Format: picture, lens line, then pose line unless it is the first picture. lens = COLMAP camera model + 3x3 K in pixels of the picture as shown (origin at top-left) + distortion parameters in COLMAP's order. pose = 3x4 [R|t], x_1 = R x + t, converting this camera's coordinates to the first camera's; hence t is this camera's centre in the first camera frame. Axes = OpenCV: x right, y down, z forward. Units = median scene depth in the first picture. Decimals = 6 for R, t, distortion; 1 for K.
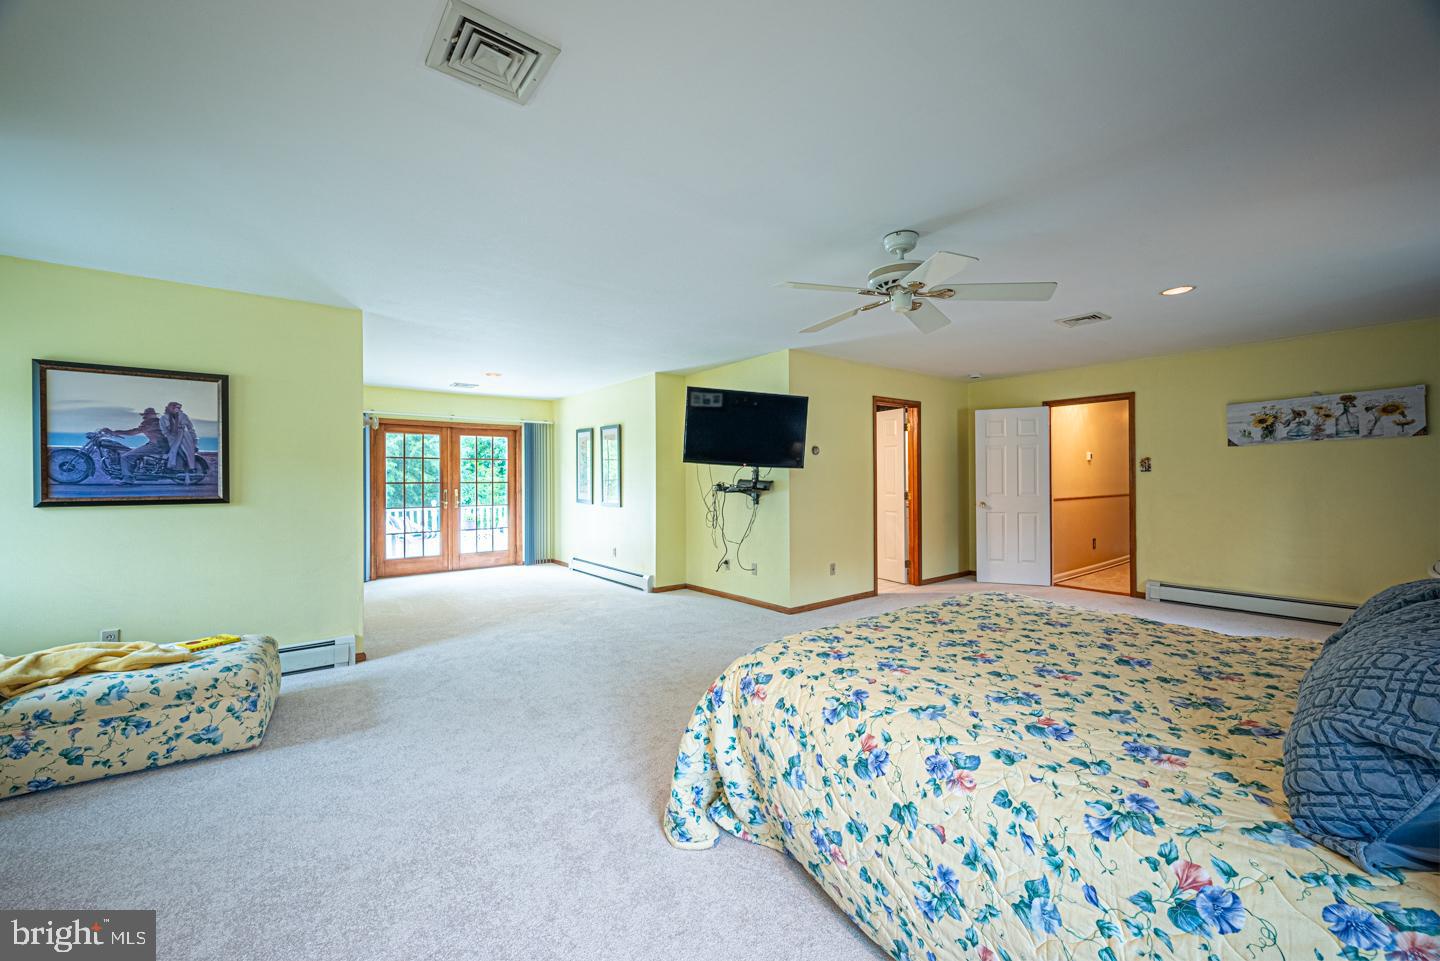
lens RADIAL K [[565.9, 0, 720.0], [0, 565.9, 477.8], [0, 0, 1]] dist [-0.001501, 0.000458]
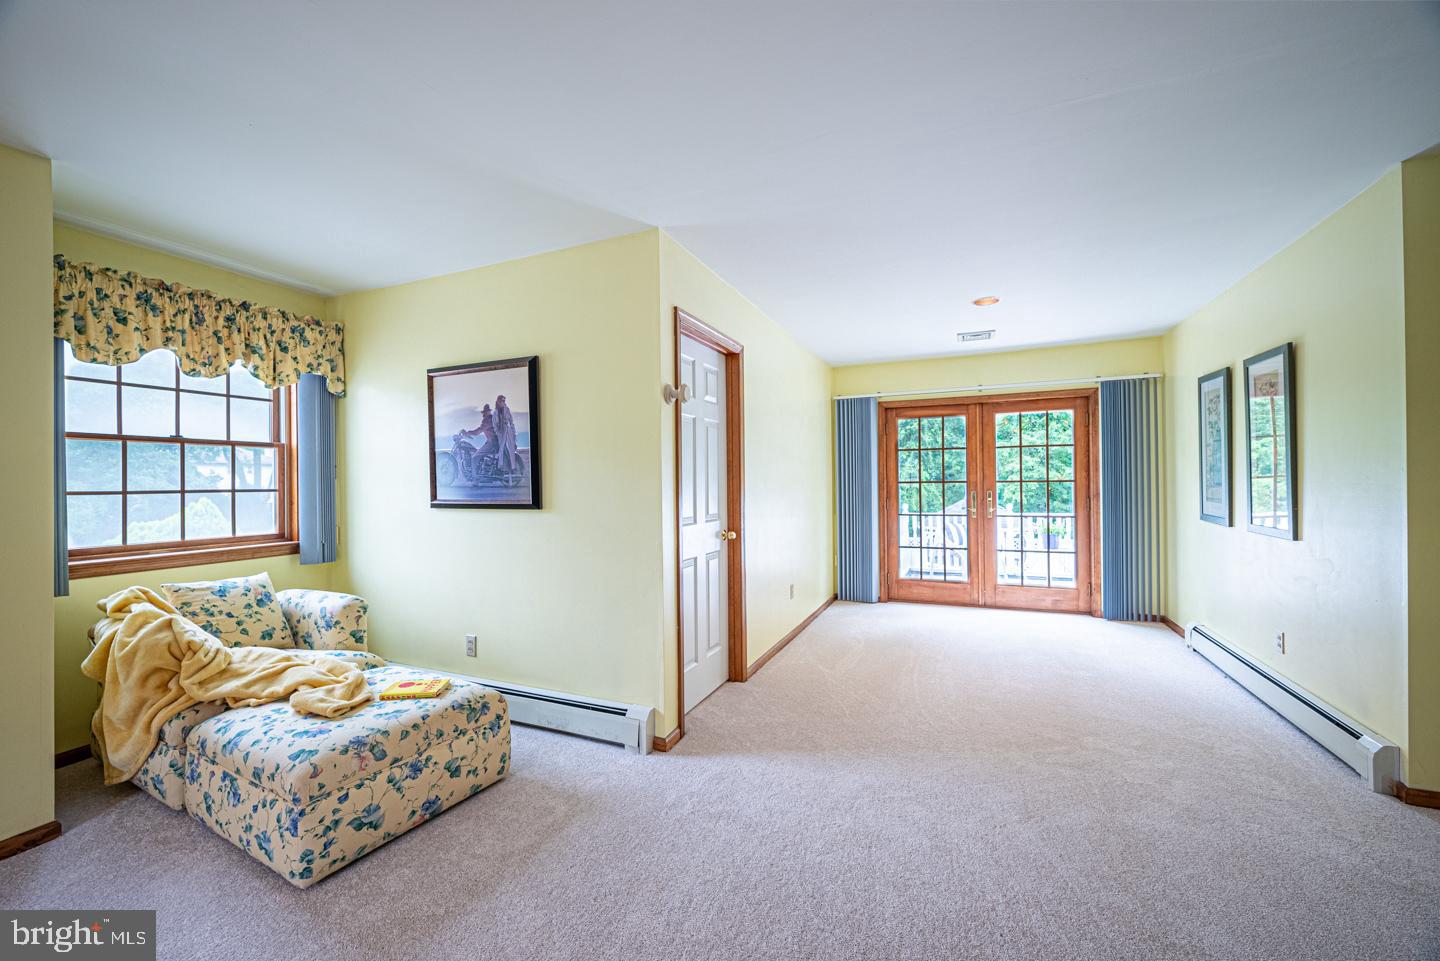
lens RADIAL K [[565.9, 0, 725.0], [0, 565.9, 478.6], [0, 0, 1]] dist [-0.001501, 0.000458]
pose [[0.468045, -0.004455, -0.883693, -0.002756], [0.011374, 0.999935, 0.000983, 0.000919], [0.883631, -0.010511, 0.468065, 0.466379]]
